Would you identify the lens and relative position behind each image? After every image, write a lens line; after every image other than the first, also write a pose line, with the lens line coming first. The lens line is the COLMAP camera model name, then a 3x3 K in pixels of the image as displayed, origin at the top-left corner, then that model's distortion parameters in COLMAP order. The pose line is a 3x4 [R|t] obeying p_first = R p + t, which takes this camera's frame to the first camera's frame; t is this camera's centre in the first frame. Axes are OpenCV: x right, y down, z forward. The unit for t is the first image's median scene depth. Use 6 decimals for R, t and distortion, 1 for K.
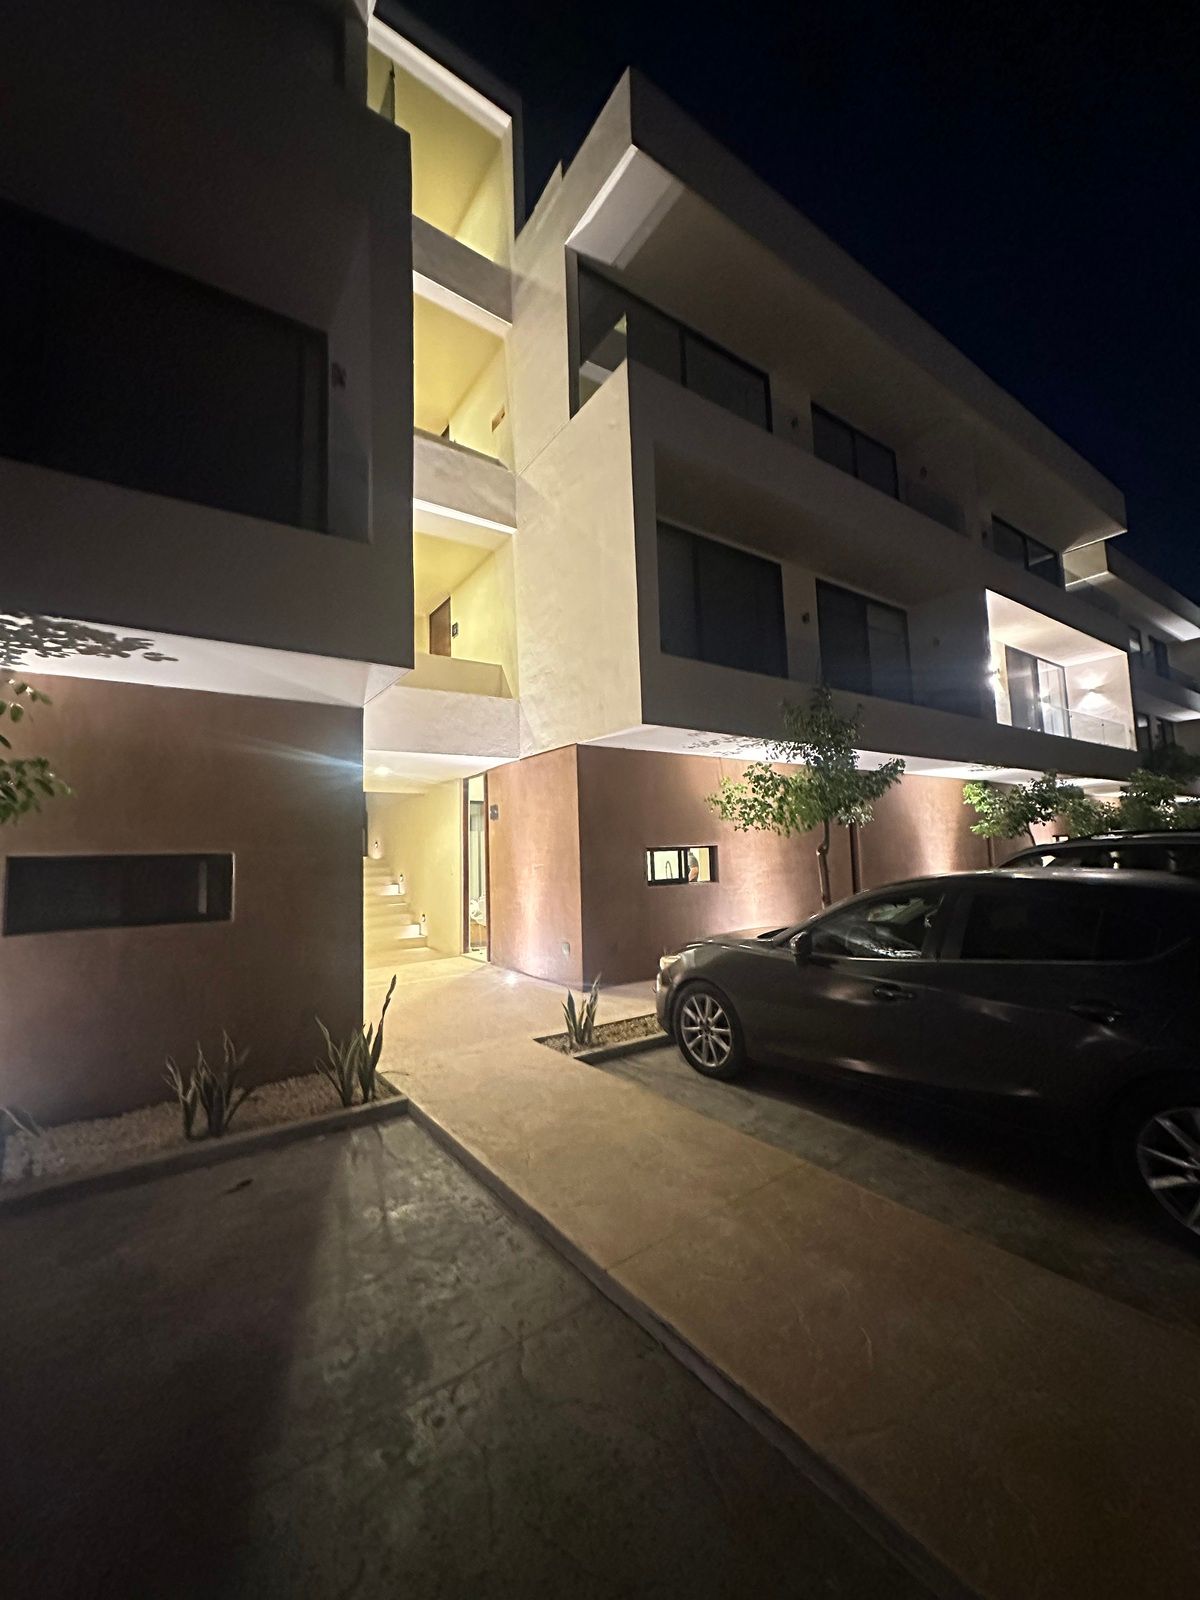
lens RADIAL K [[634.7, 0, 600.0], [0, 634.7, 800.0], [0, 0, 1]] dist [-0.001836, -0.000094]
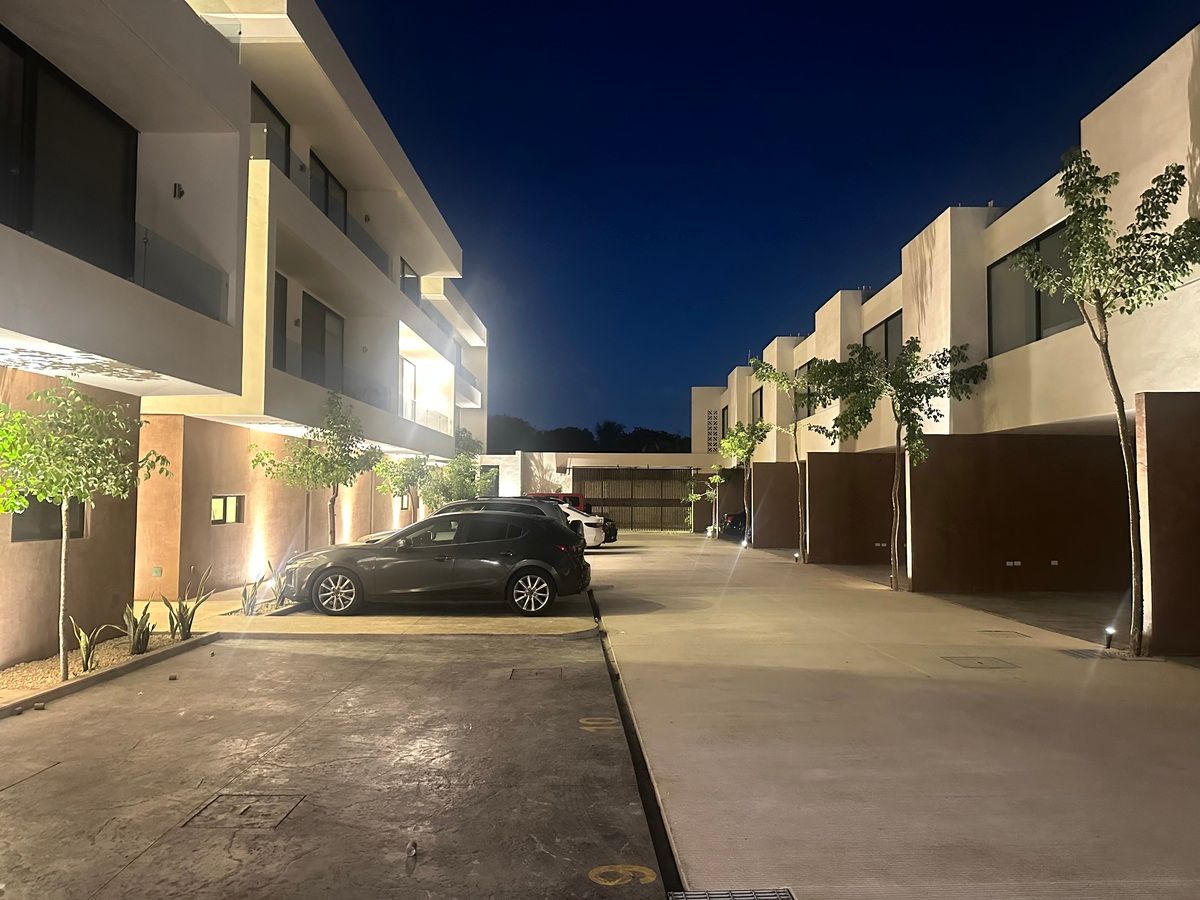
lens RADIAL K [[841.1, 0, 600.0], [0, 841.1, 450.0], [0, 0, 1]] dist [0.000312, -0.000339]
pose [[0.582551, 0.079433, 0.808903, -0.803104], [-0.092326, 0.995239, -0.031240, -0.035651], [-0.807533, -0.056484, 0.587111, -0.614855]]
